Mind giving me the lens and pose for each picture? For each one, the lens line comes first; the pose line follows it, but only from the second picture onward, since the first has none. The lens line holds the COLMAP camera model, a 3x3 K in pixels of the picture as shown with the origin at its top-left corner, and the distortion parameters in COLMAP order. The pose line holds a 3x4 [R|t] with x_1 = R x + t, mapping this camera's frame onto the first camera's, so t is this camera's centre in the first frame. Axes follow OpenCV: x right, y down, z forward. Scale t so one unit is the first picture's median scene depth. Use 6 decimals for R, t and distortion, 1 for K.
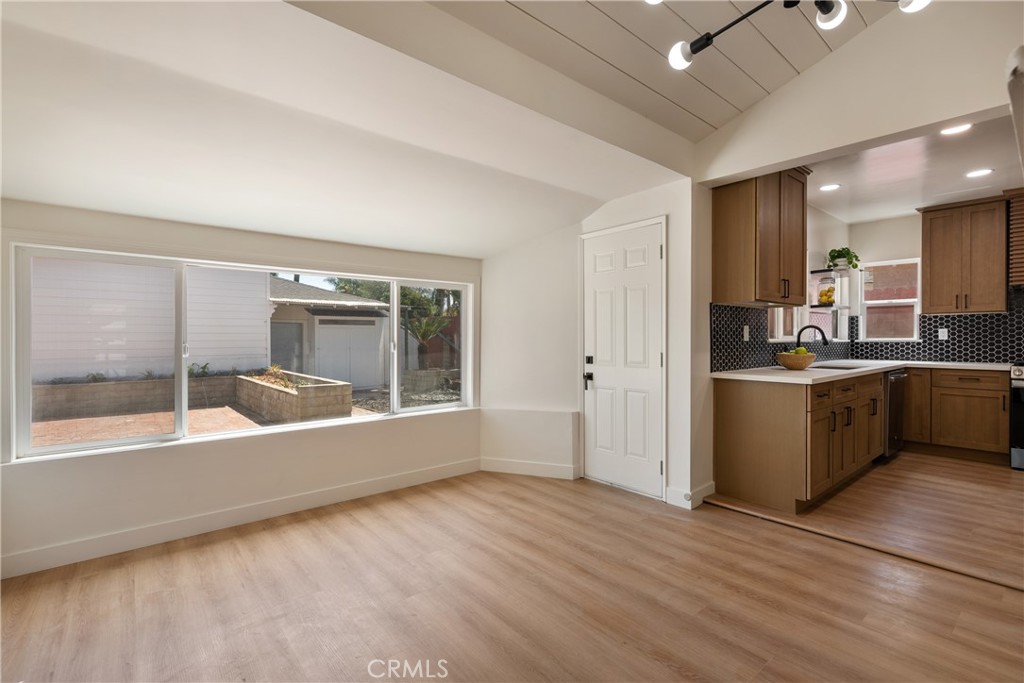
lens RADIAL K [[467.7, 0, 513.6], [0, 467.7, 338.9], [0, 0, 1]] dist [0.000360, 0.000382]
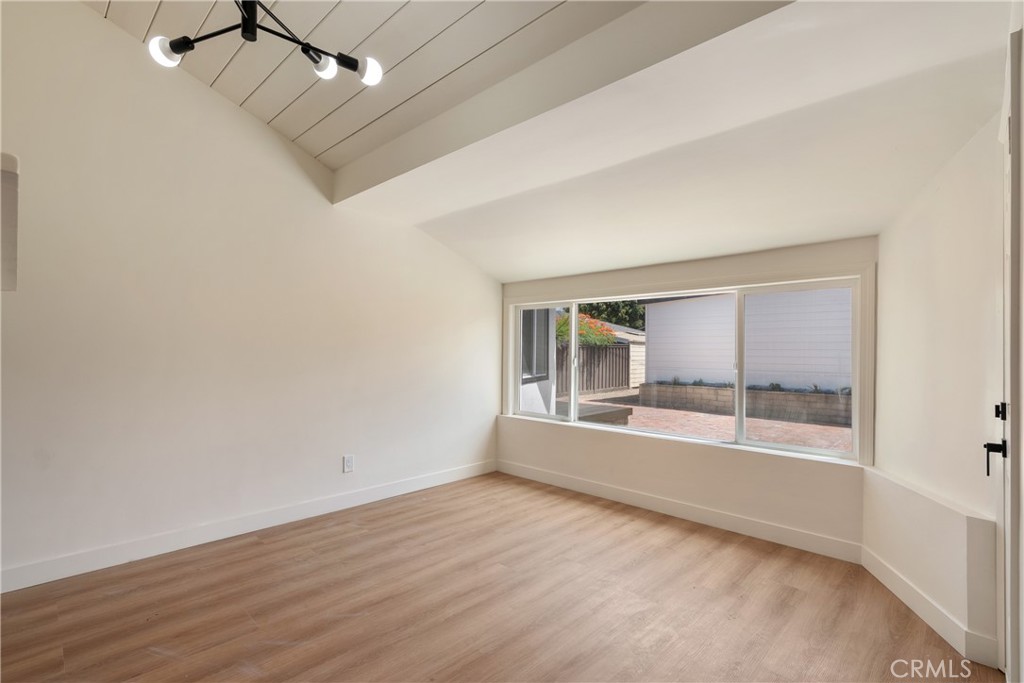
lens RADIAL K [[469.7, 0, 511.8], [0, 469.7, 346.2], [0, 0, 1]] dist [0.000671, 0.000151]
pose [[0.104311, -0.008370, -0.994509, 0.556246], [-0.011053, 0.999893, -0.009575, -0.006891], [0.994483, 0.011991, 0.104207, 0.487386]]
